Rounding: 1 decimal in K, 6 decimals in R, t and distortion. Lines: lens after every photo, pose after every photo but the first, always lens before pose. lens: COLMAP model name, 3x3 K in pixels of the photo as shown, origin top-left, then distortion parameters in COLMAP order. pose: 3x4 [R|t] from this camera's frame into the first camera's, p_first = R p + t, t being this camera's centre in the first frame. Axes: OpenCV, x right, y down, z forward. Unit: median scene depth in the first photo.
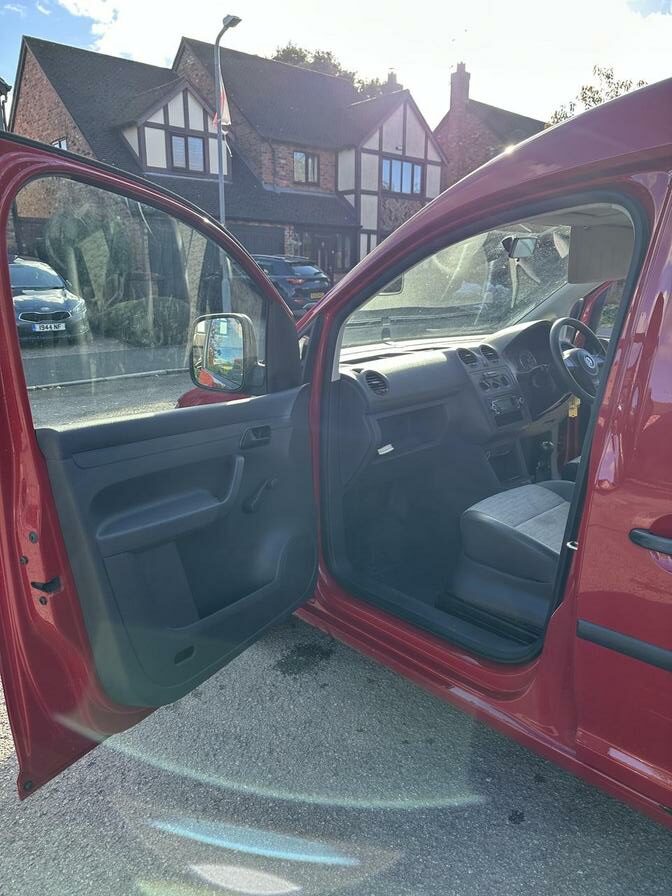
lens RADIAL K [[638.0, 0, 336.0], [0, 638.0, 448.0], [0, 0, 1]] dist [0.008947, -0.003433]
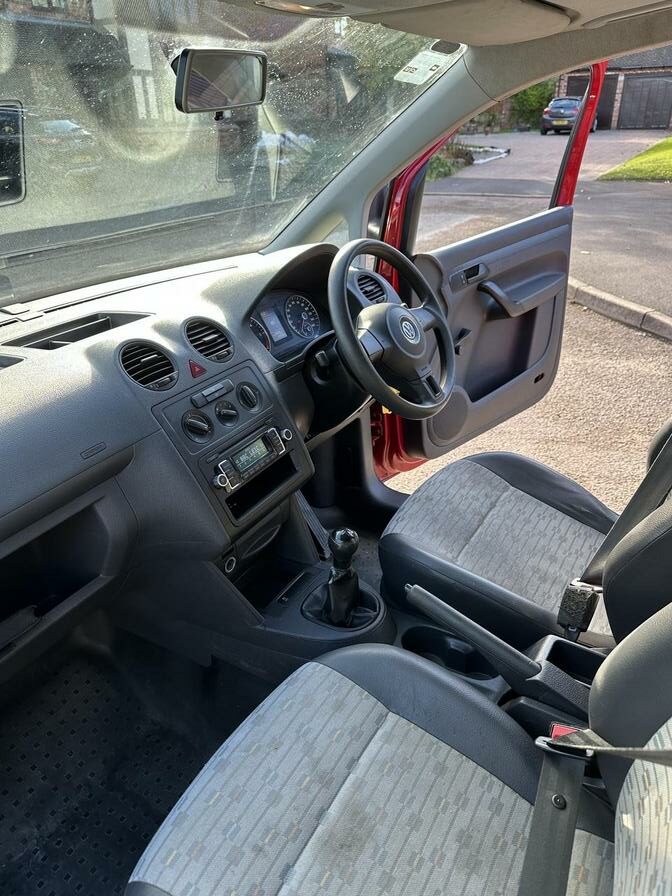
lens RADIAL K [[600.7, 0, 370.1], [0, 600.7, 447.3], [0, 0, 1]] dist [0.027159, -0.054954]
pose [[0.947085, -0.160147, 0.278179, 0.206613], [0.093637, 0.966794, 0.237786, -0.155686], [-0.307023, -0.199156, 0.930631, 0.515606]]
